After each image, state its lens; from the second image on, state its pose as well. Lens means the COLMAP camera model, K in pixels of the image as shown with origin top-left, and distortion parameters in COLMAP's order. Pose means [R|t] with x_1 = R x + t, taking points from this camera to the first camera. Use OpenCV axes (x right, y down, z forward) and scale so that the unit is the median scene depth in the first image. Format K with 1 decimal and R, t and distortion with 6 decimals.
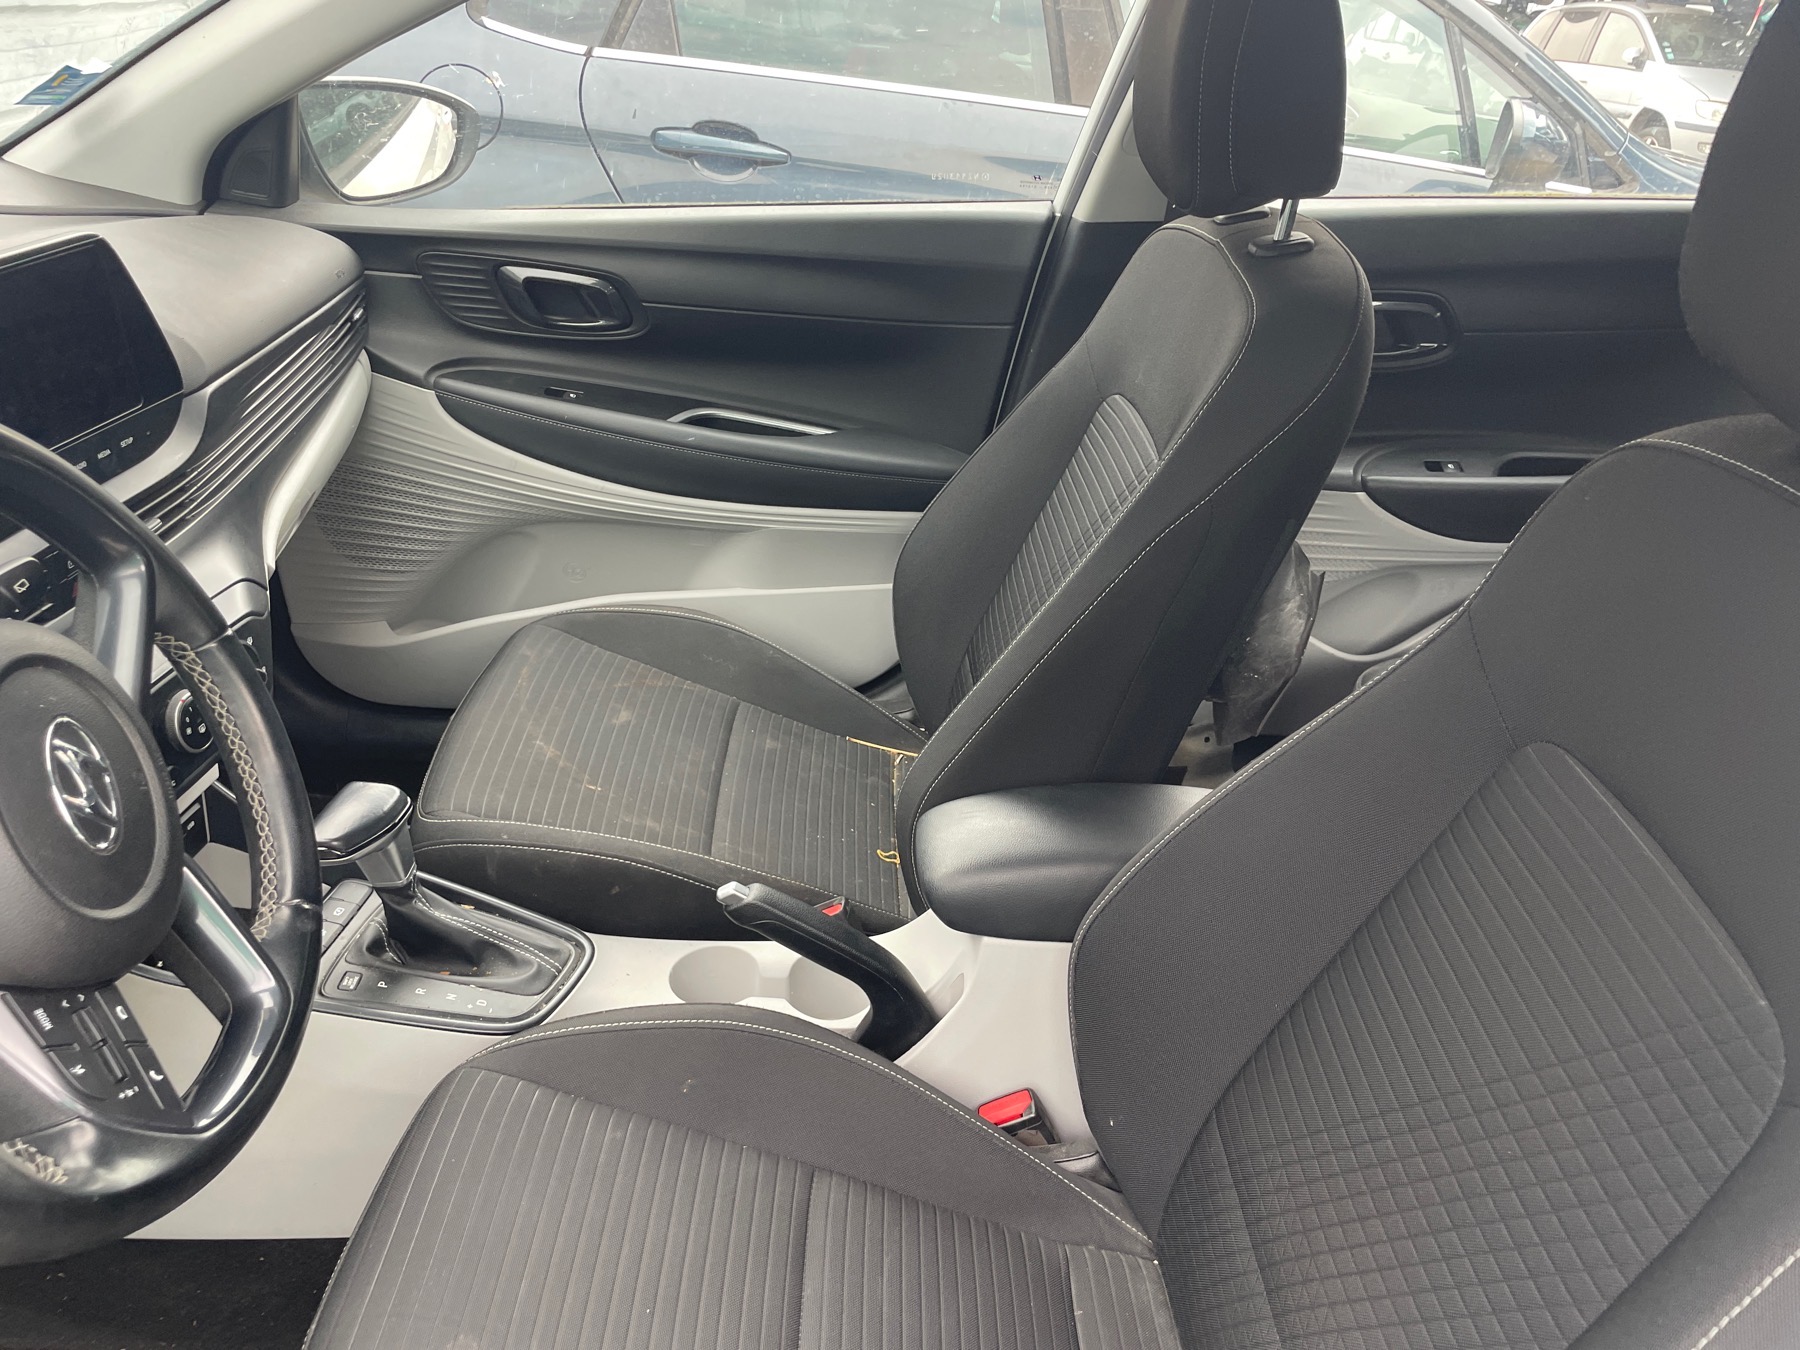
lens RADIAL K [[1357.4, 0, 918.6], [0, 1357.4, 690.7], [0, 0, 1]] dist [0.088343, -0.121440]
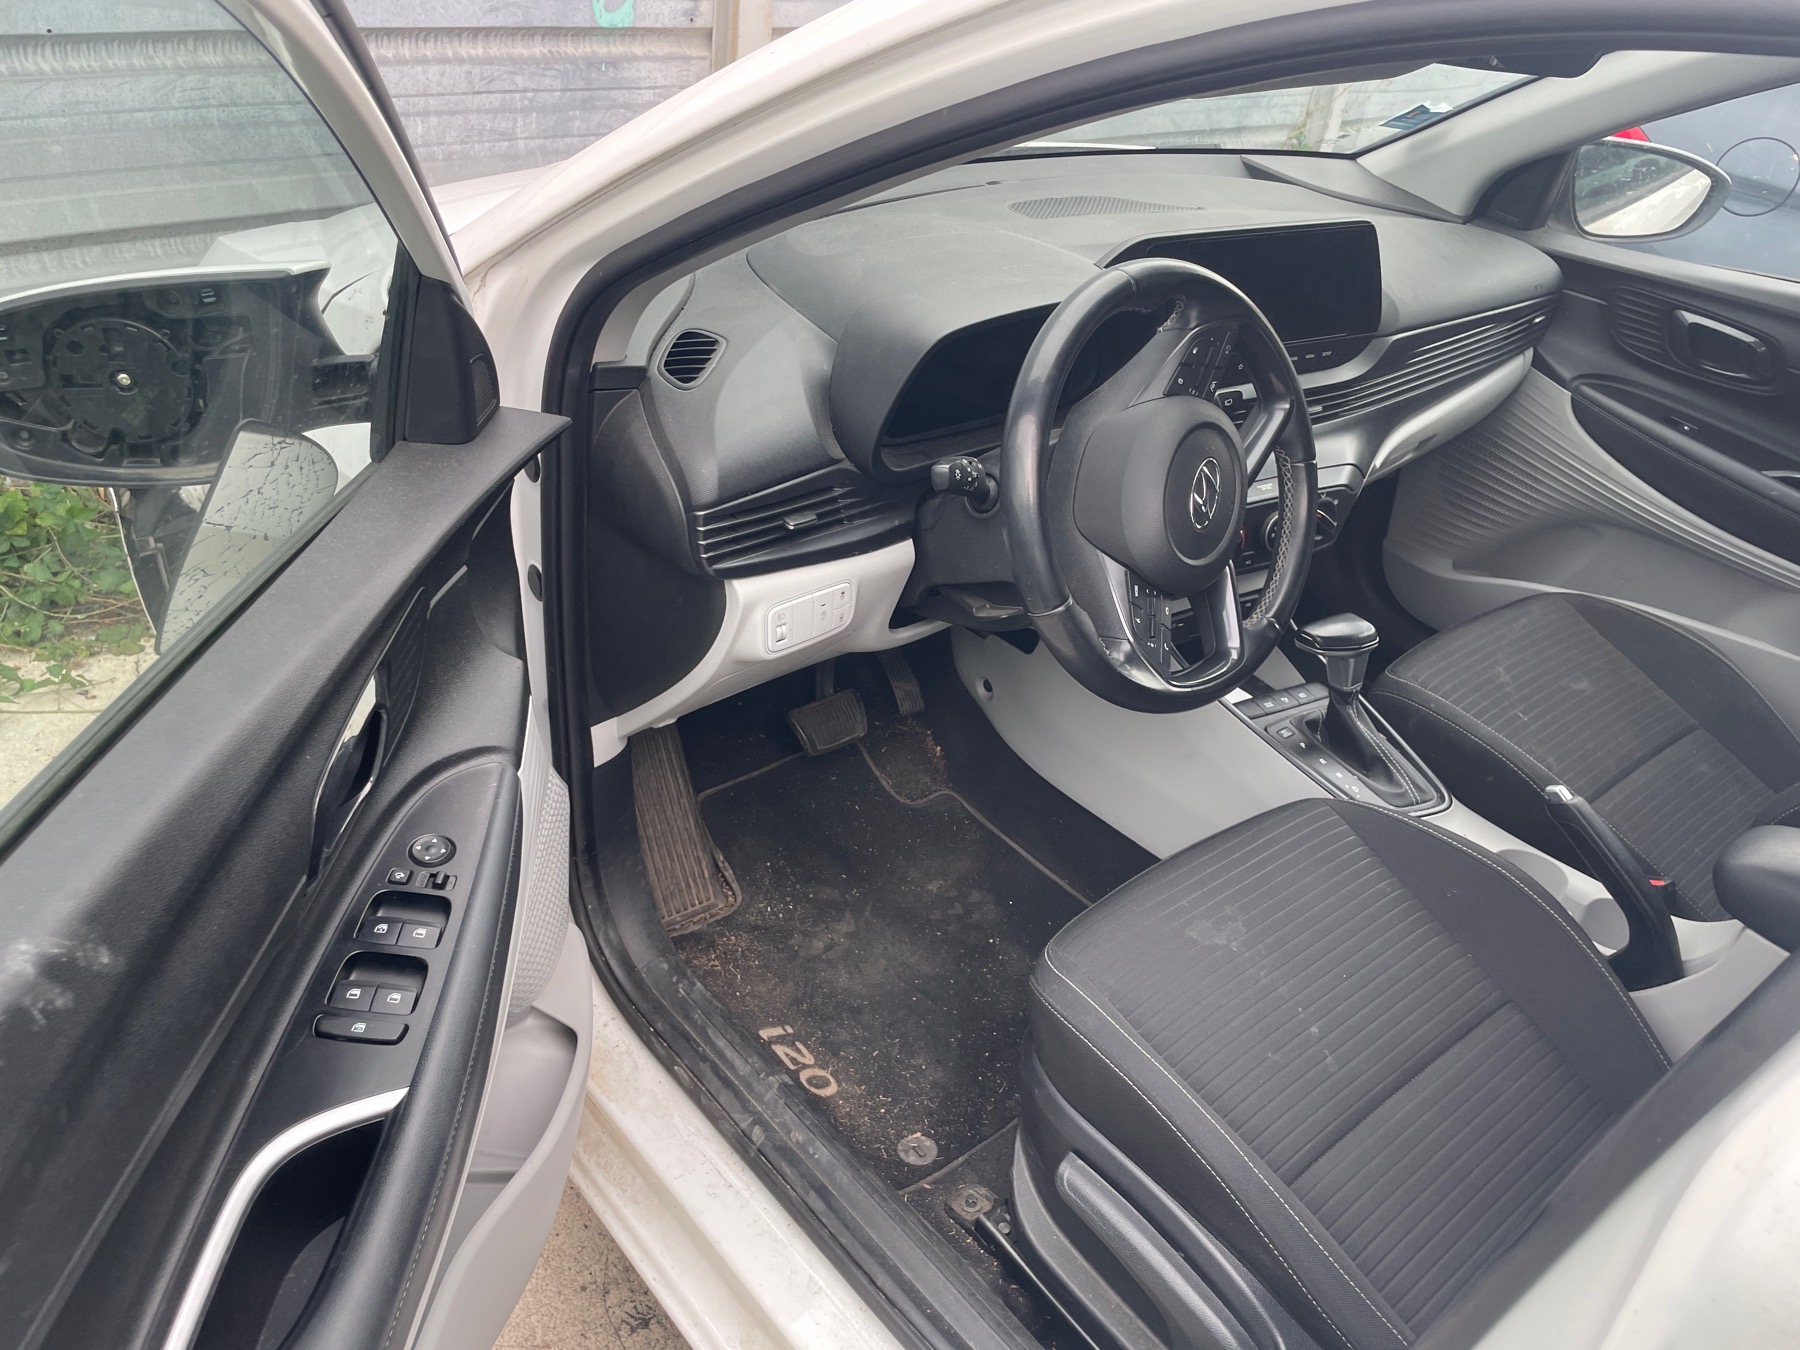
lens RADIAL K [[1365.9, 0, 926.1], [0, 1365.9, 674.5], [0, 0, 1]] dist [0.085267, -0.123131]
pose [[0.636538, 0.392755, -0.663749, 0.219169], [-0.413114, 0.900377, 0.136595, 0.084296], [0.651273, 0.187256, 0.735377, -0.258604]]
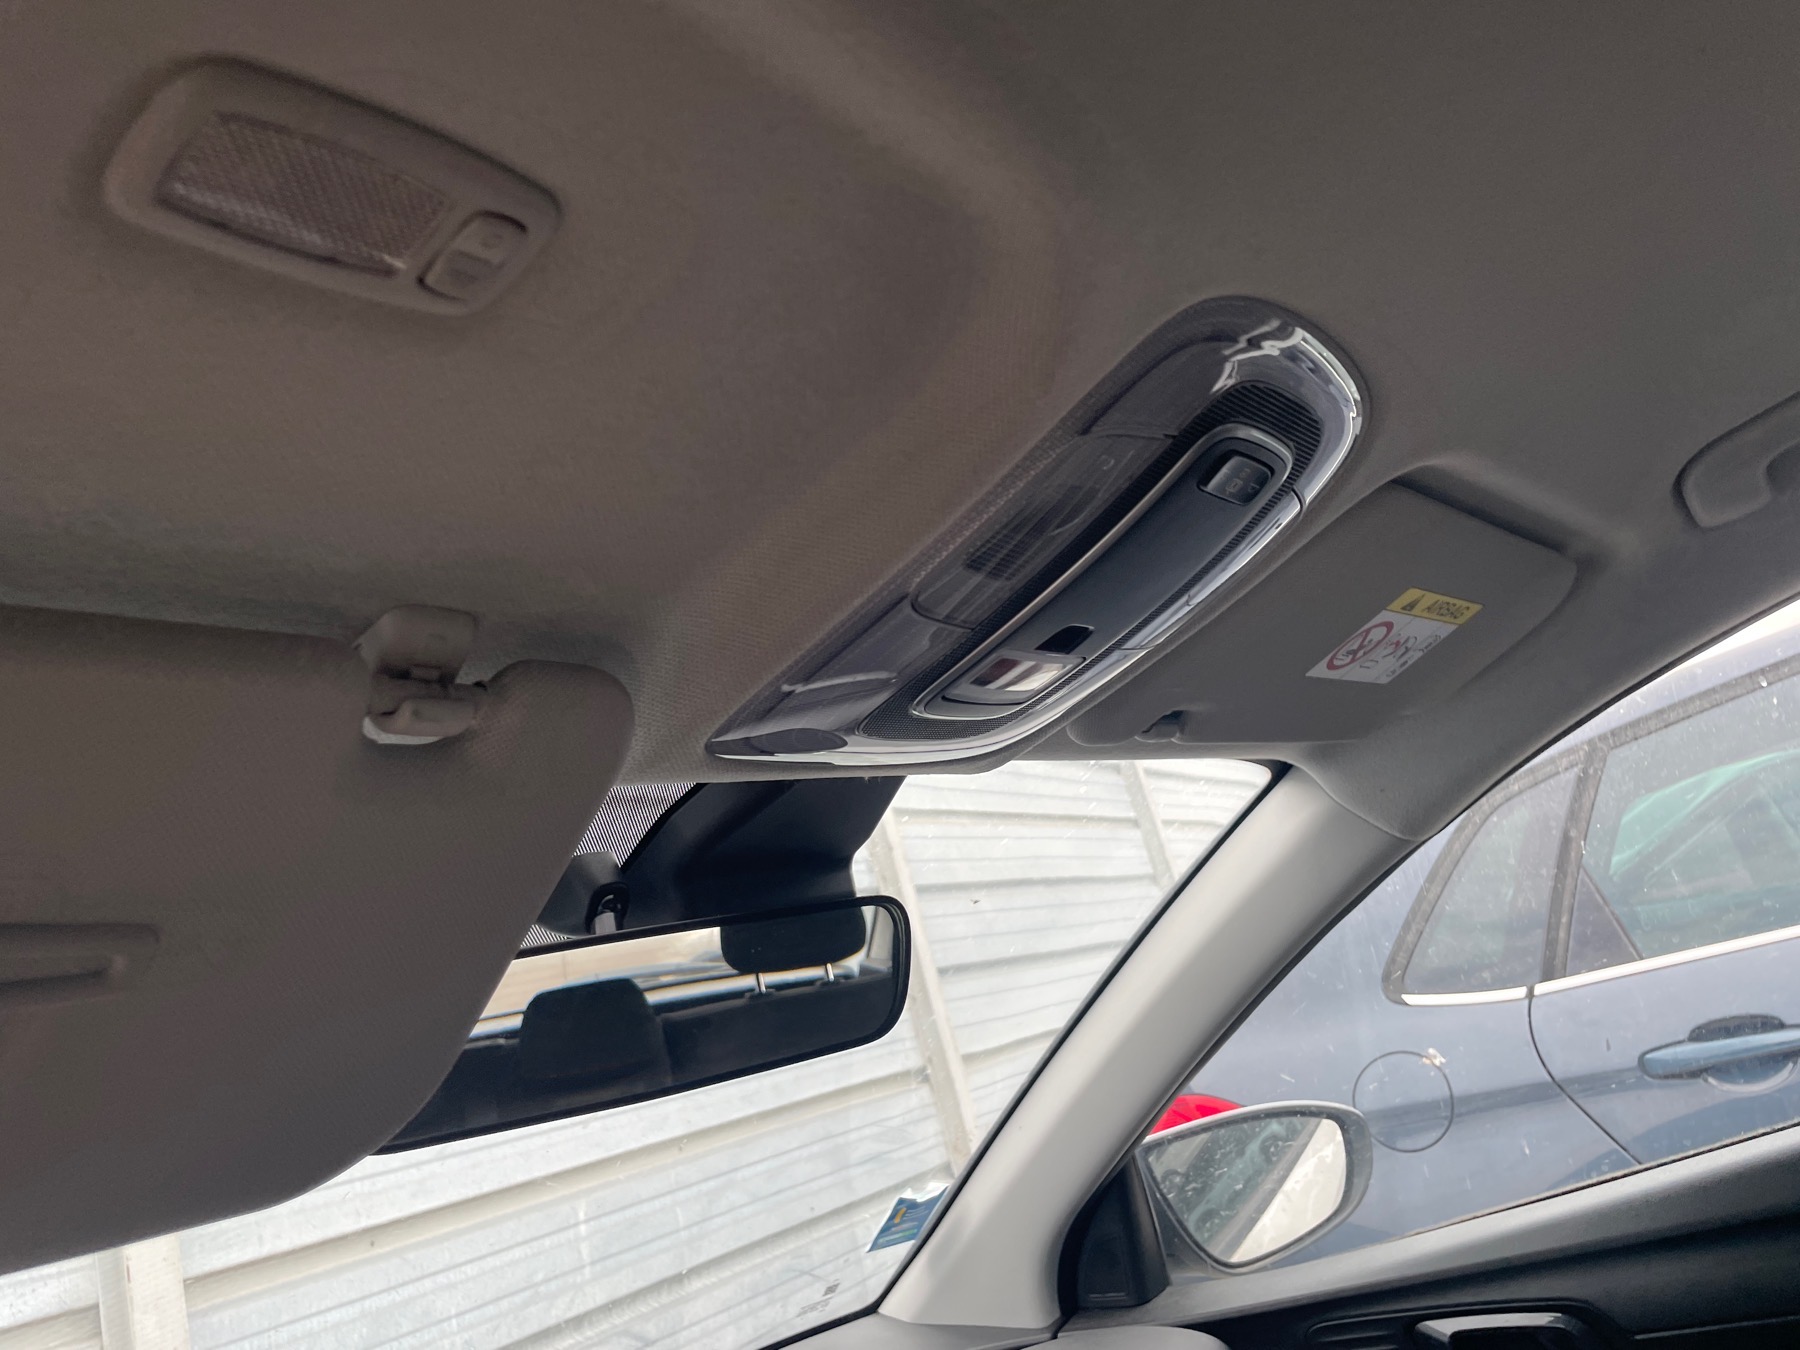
lens RADIAL K [[1365.9, 0, 926.1], [0, 1365.9, 674.5], [0, 0, 1]] dist [0.085267, -0.123131]
pose [[0.727888, -0.442647, -0.523682, 0.036118], [0.006075, 0.767857, -0.640593, -0.123325], [0.685669, 0.463099, 0.561603, 0.305537]]
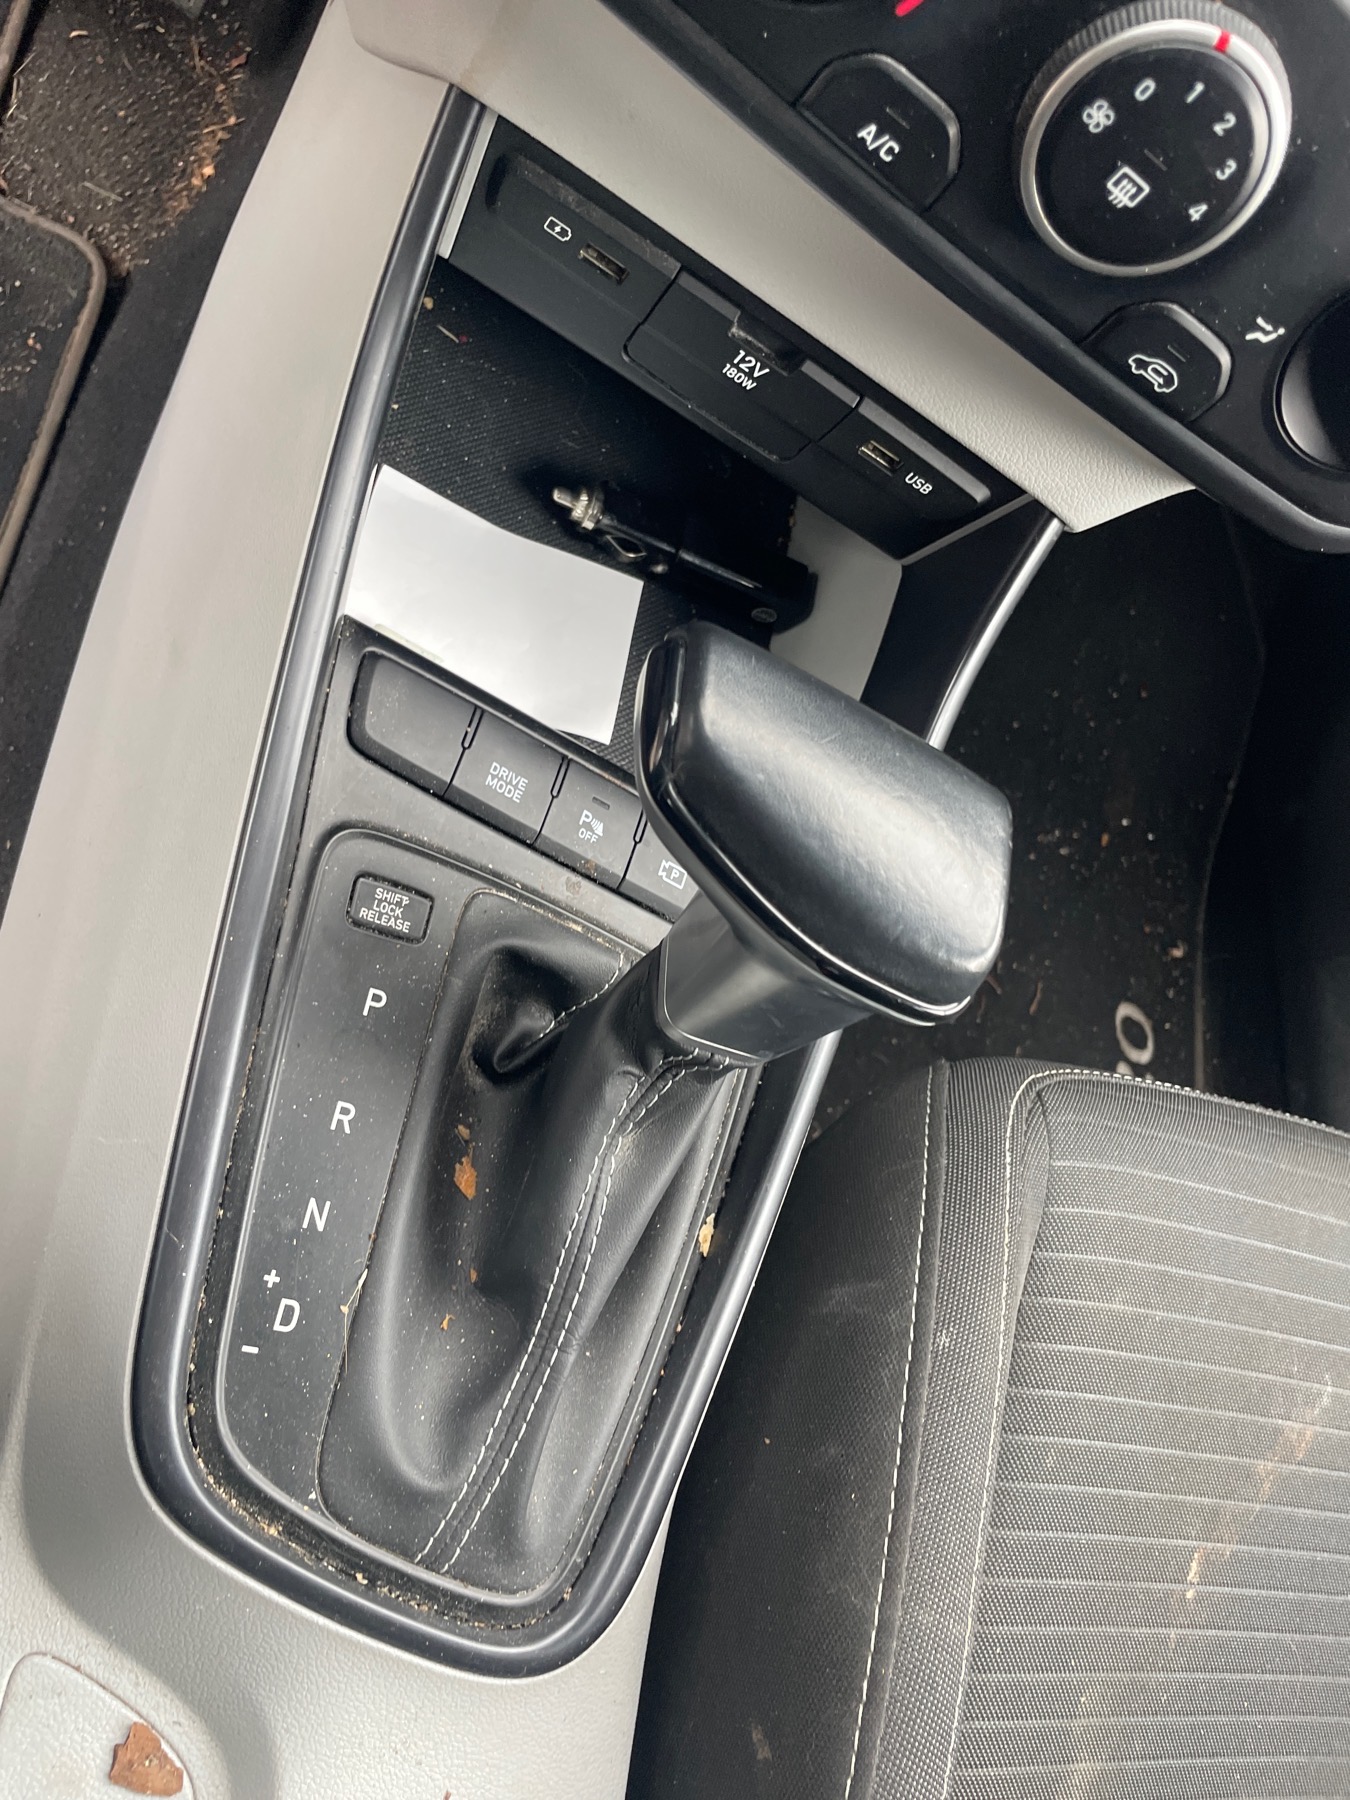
lens RADIAL K [[1365.9, 0, 665.4], [0, 1365.9, 897.1], [0, 0, 1]] dist [0.085267, -0.123131]
pose [[-0.091241, 0.875531, -0.474469, -0.199737], [-0.873263, 0.158656, 0.460696, 0.003752], [0.478631, 0.456370, 0.750093, 0.586659]]
